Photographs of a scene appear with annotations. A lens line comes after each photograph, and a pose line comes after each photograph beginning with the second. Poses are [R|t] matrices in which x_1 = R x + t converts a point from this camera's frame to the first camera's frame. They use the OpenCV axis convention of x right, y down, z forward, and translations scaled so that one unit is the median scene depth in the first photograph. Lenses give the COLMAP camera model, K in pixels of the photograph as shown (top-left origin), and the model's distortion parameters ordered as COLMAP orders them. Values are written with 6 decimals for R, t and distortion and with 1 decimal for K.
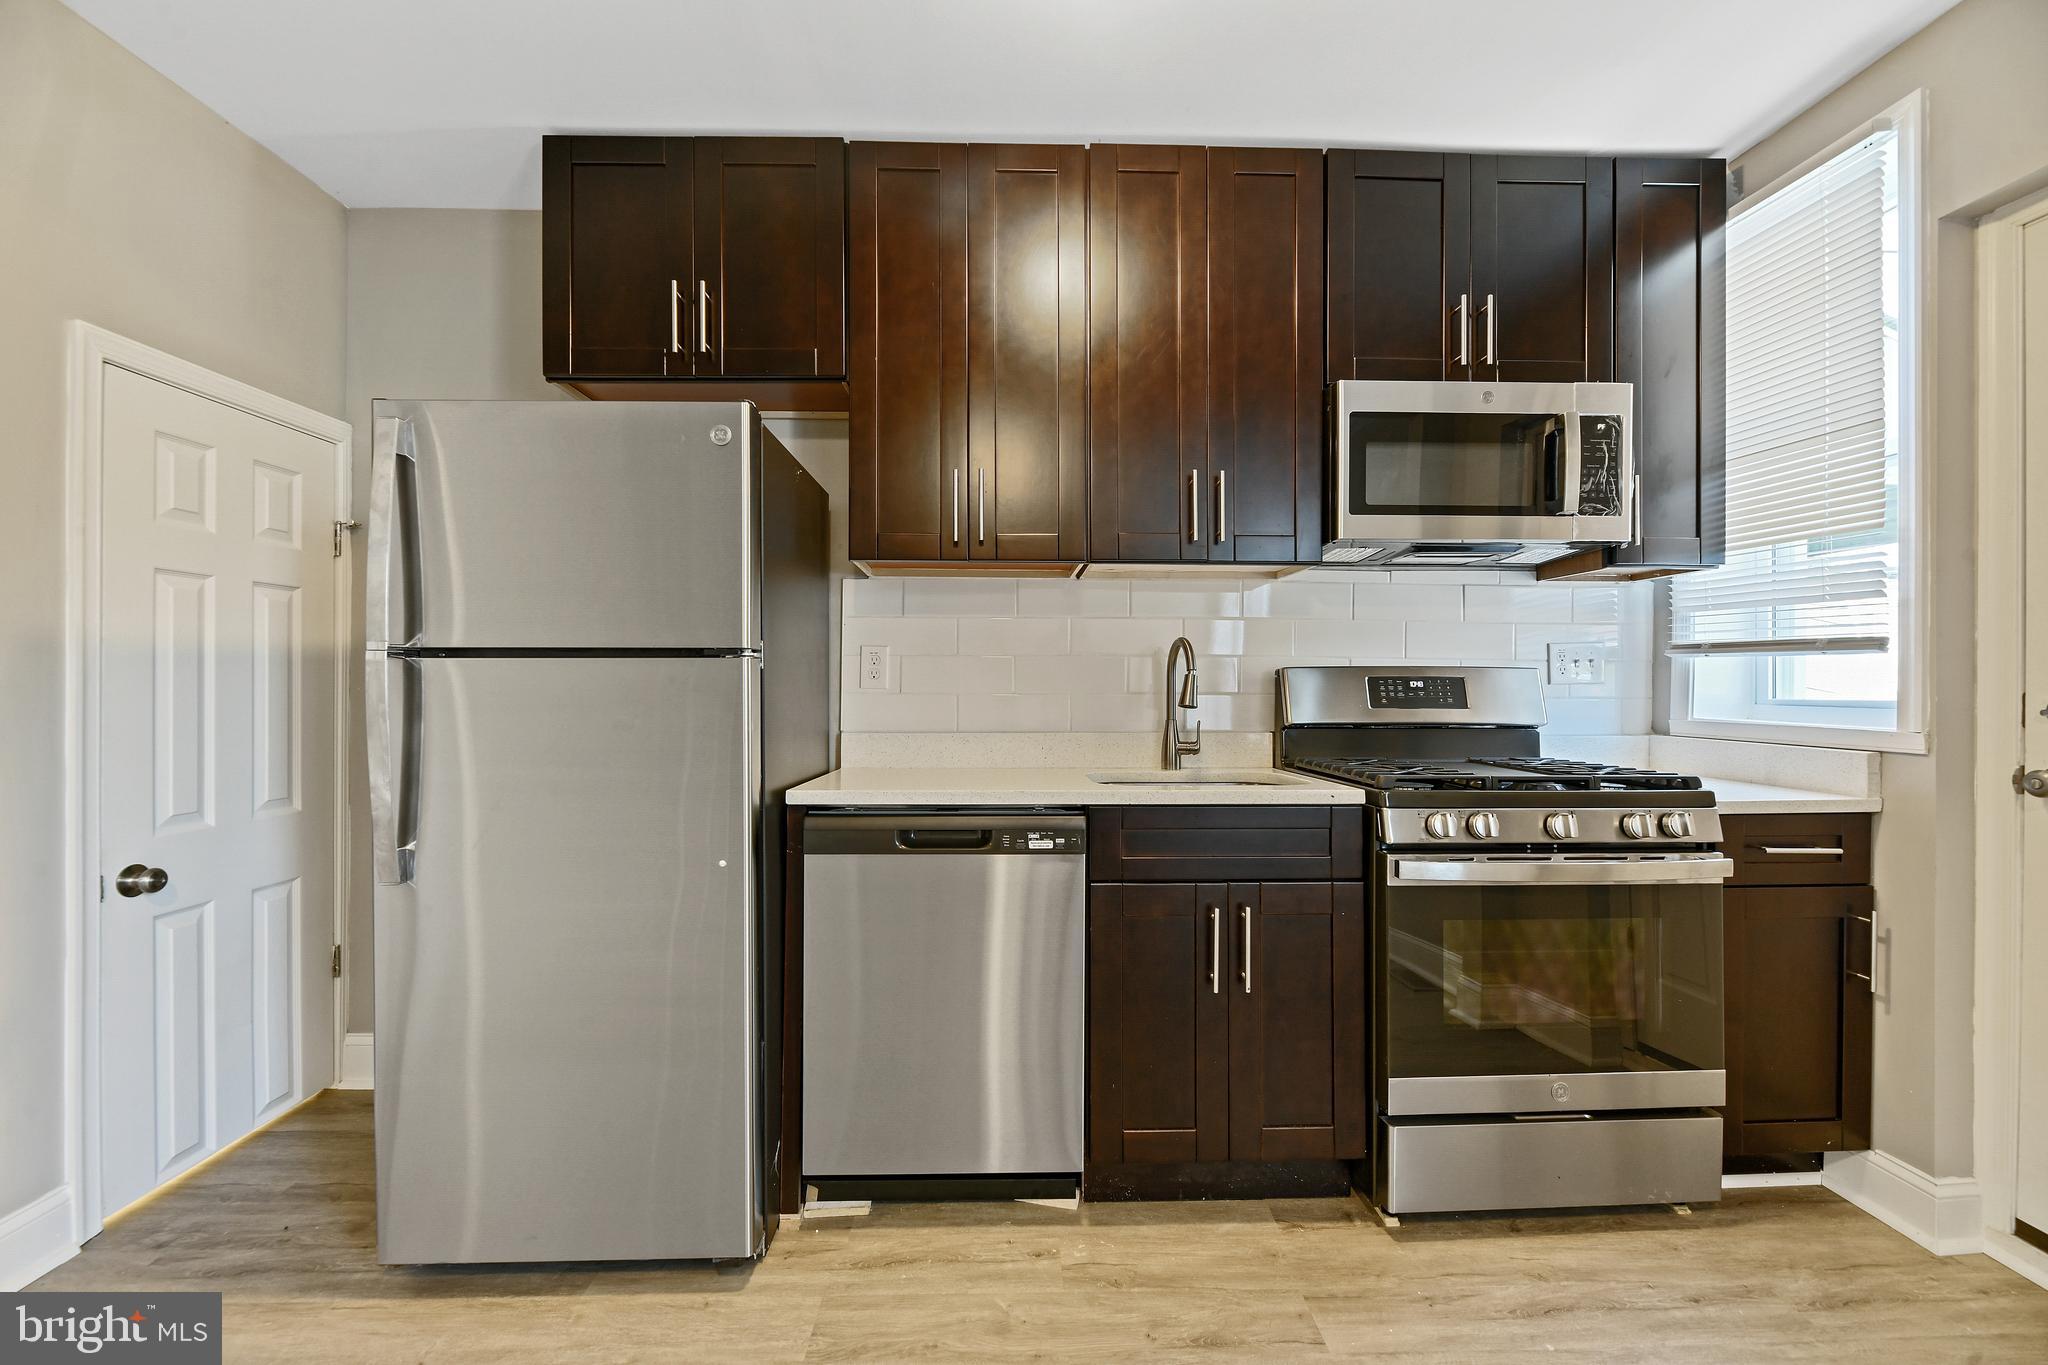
lens RADIAL K [[831.7, 0, 1024.0], [0, 831.7, 684.4], [0, 0, 1]] dist [-0.001879, -0.003135]
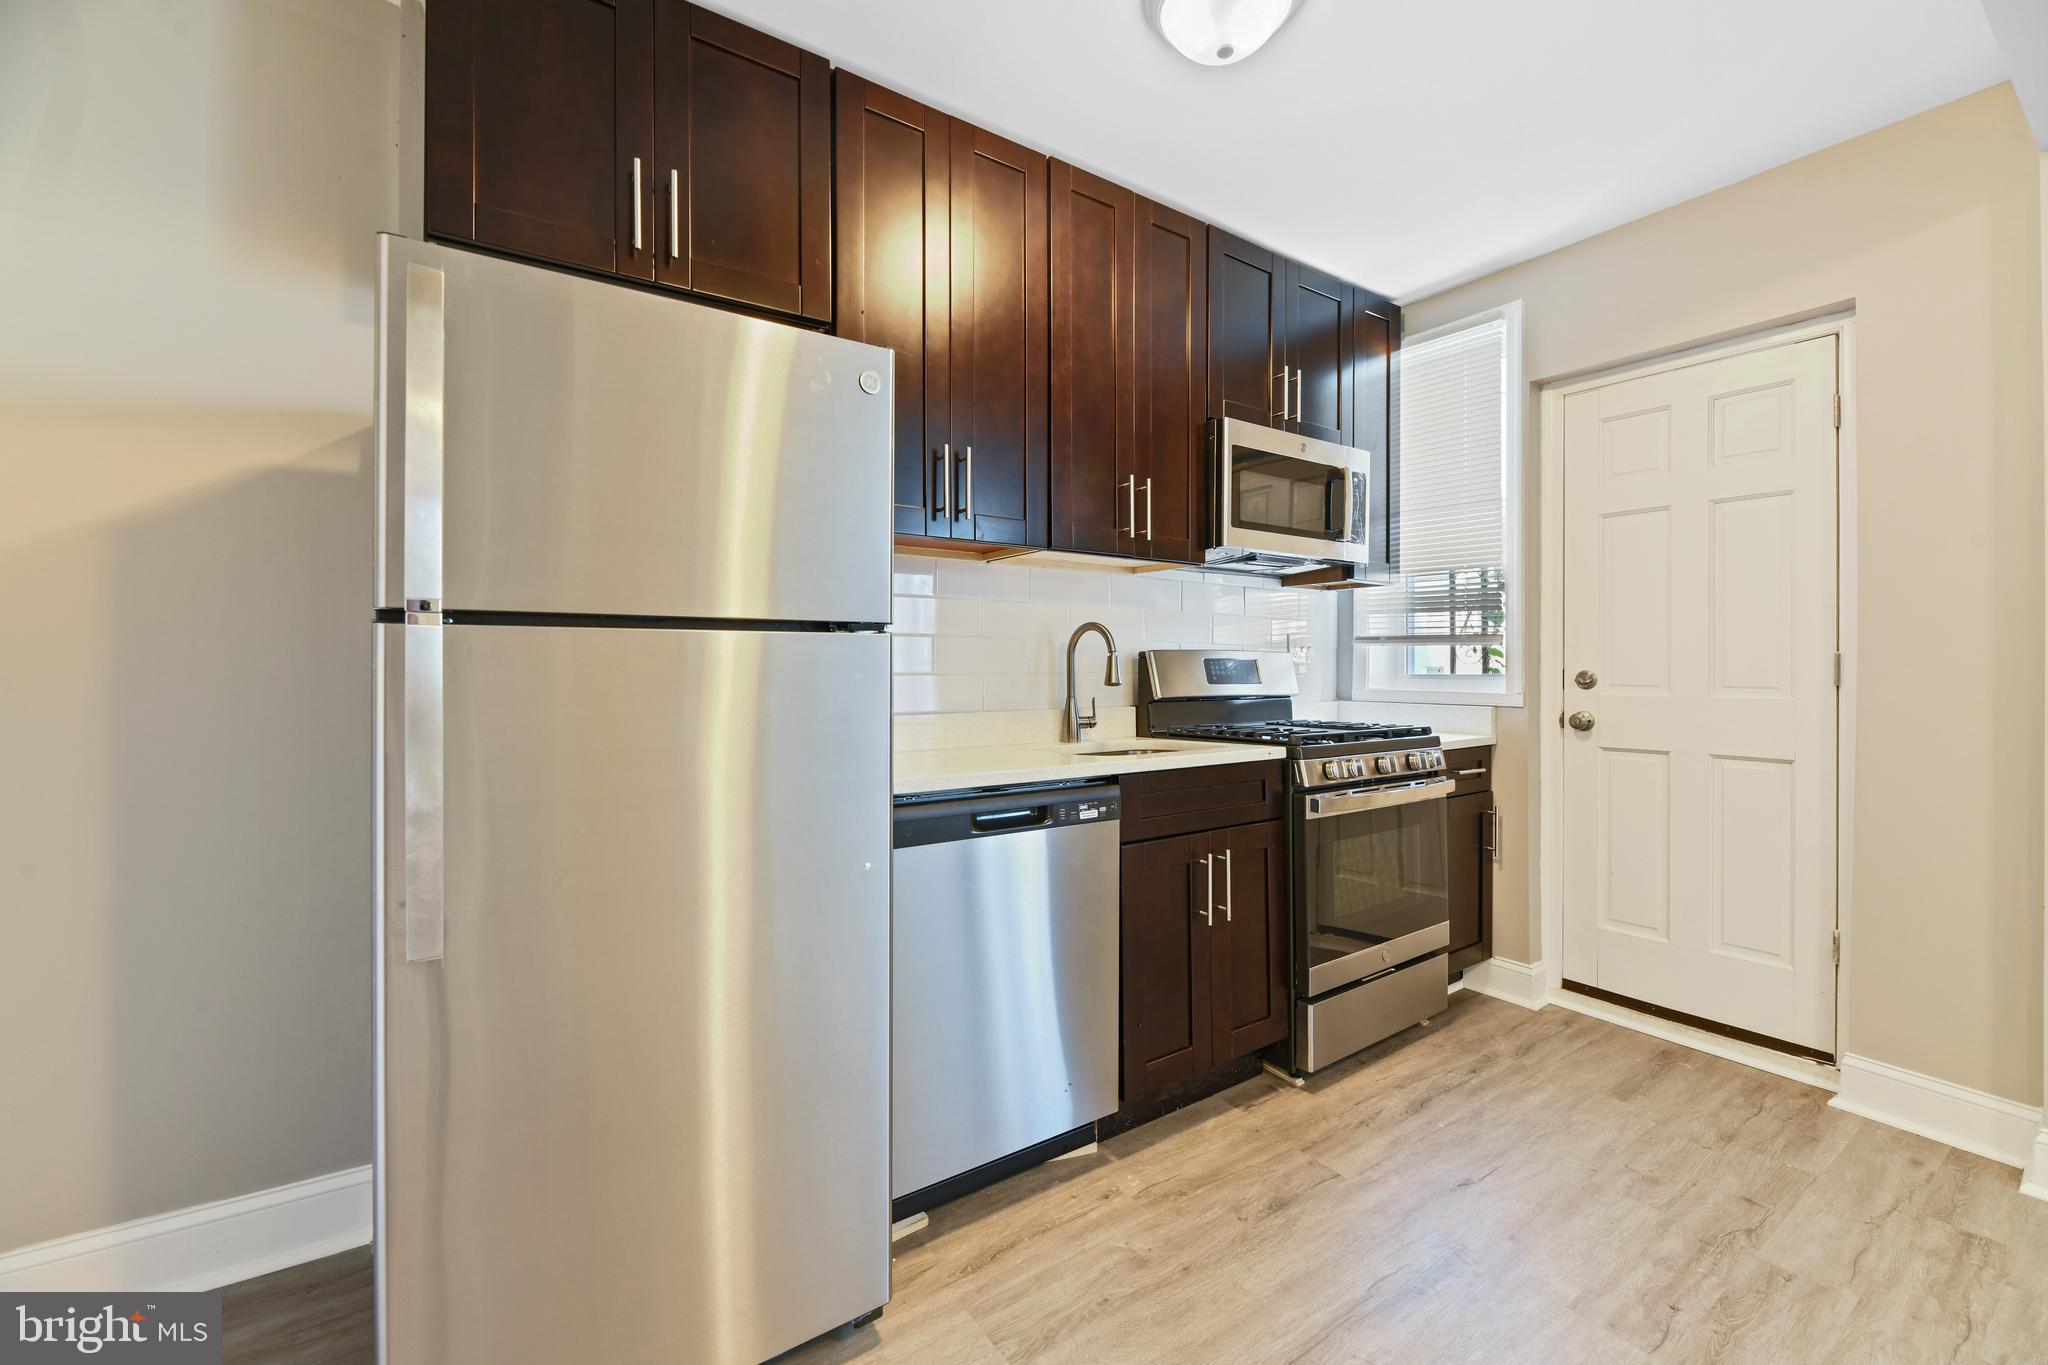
lens RADIAL K [[831.7, 0, 1025.6], [0, 831.7, 668.3], [0, 0, 1]] dist [-0.001879, -0.003135]
pose [[0.840592, -0.002535, 0.541664, -0.612133], [0.002849, 0.999996, 0.000258, 0.004835], [-0.541662, 0.001326, 0.840595, 0.146277]]
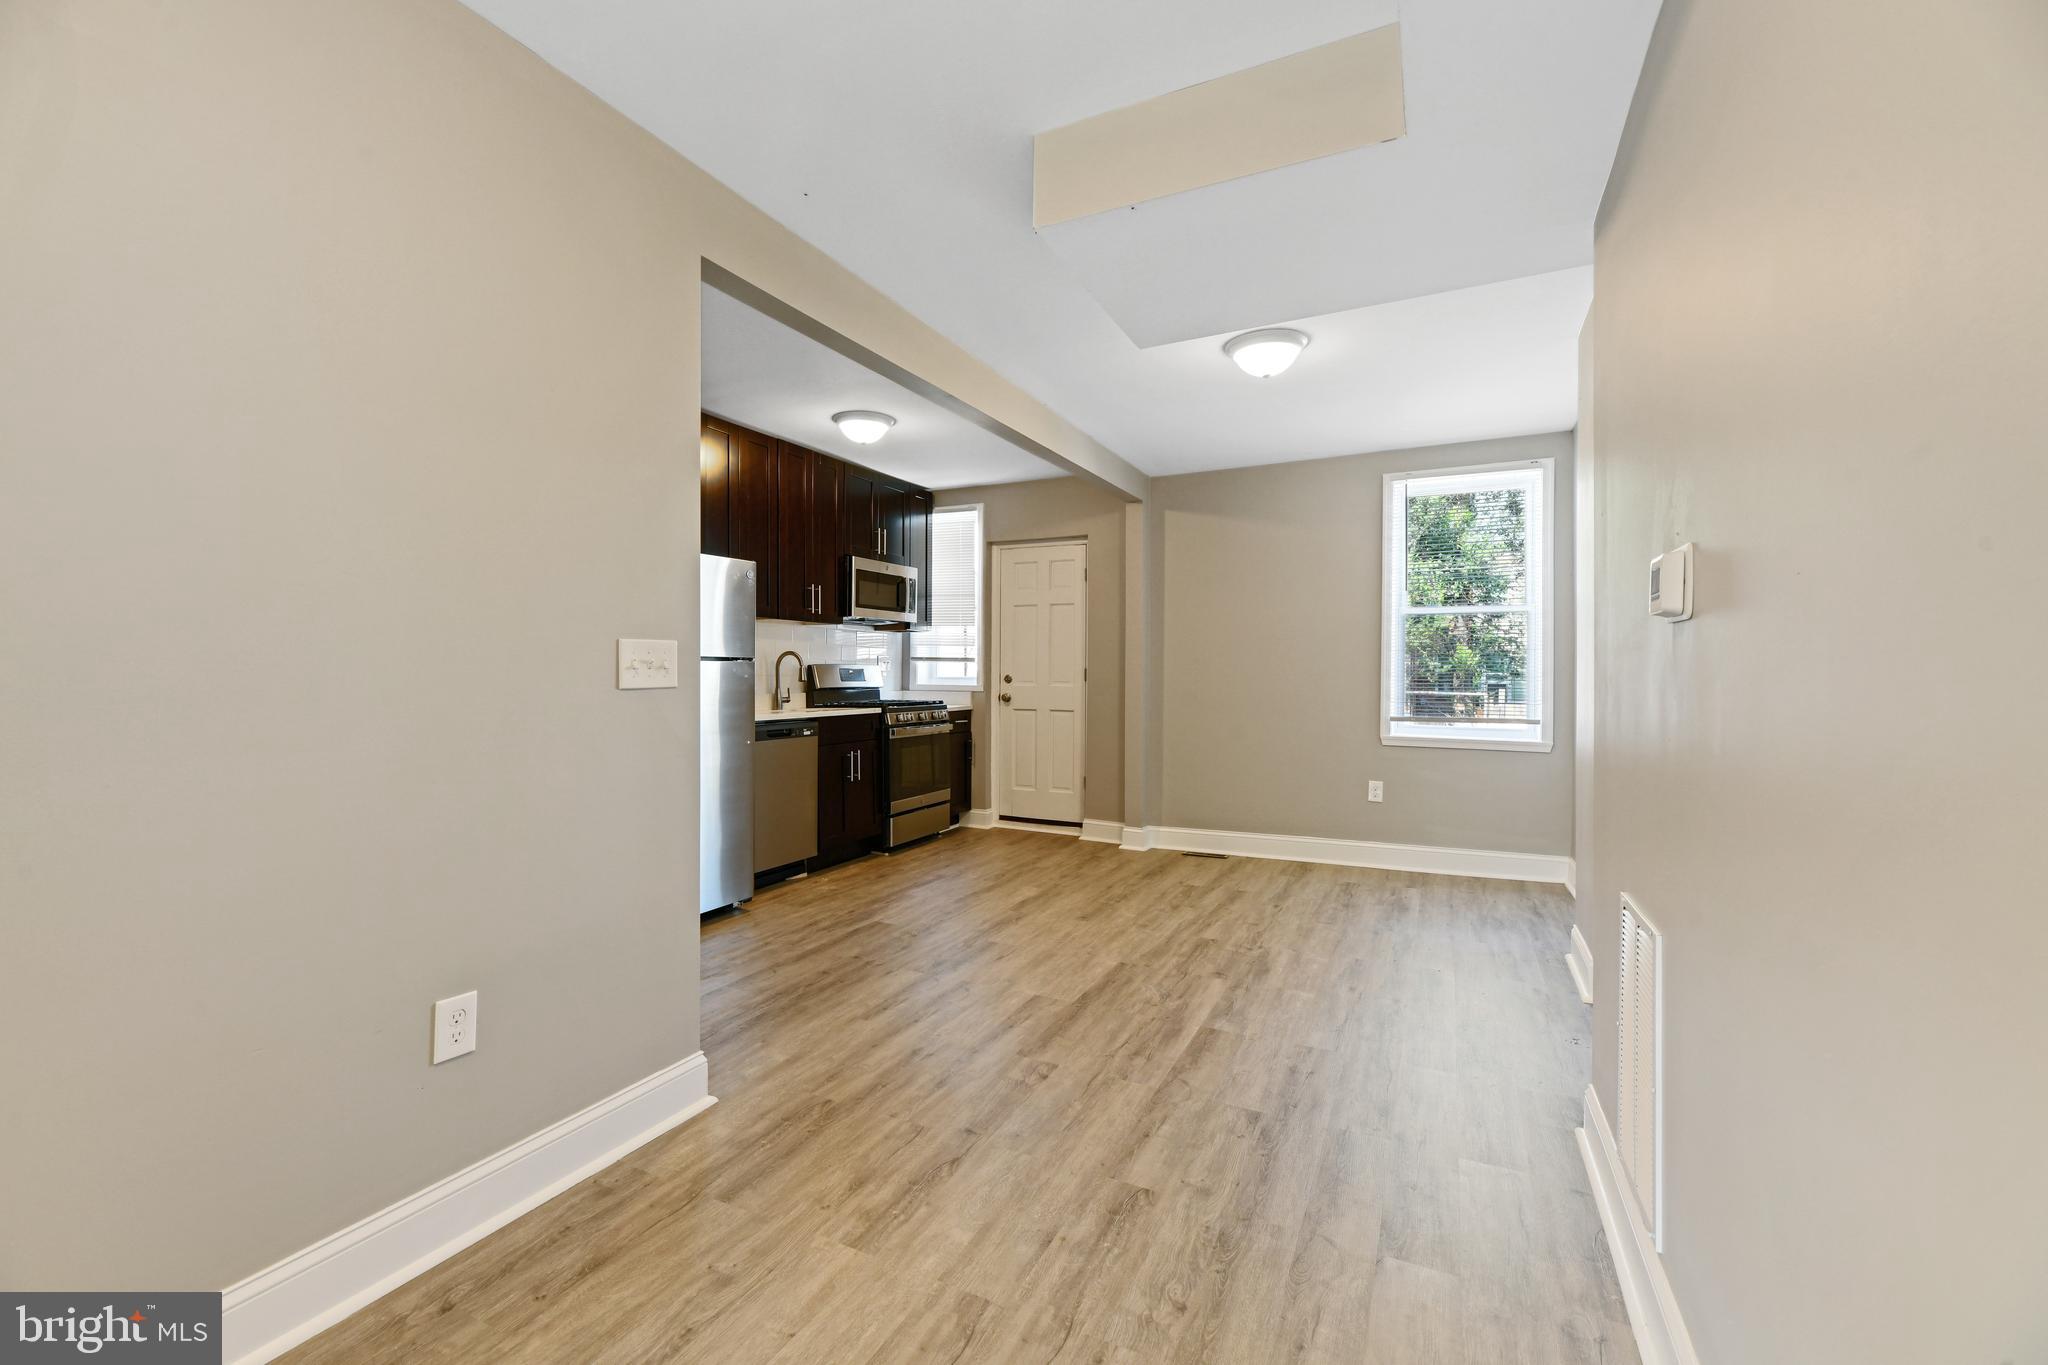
lens RADIAL K [[831.7, 0, 1022.7], [0, 831.7, 691.1], [0, 0, 1]] dist [-0.001879, -0.003135]
pose [[0.480121, -0.022767, 0.876907, -1.914640], [-0.000159, 0.999661, 0.026041, -0.008832], [-0.877202, -0.012642, 0.479954, -0.842384]]
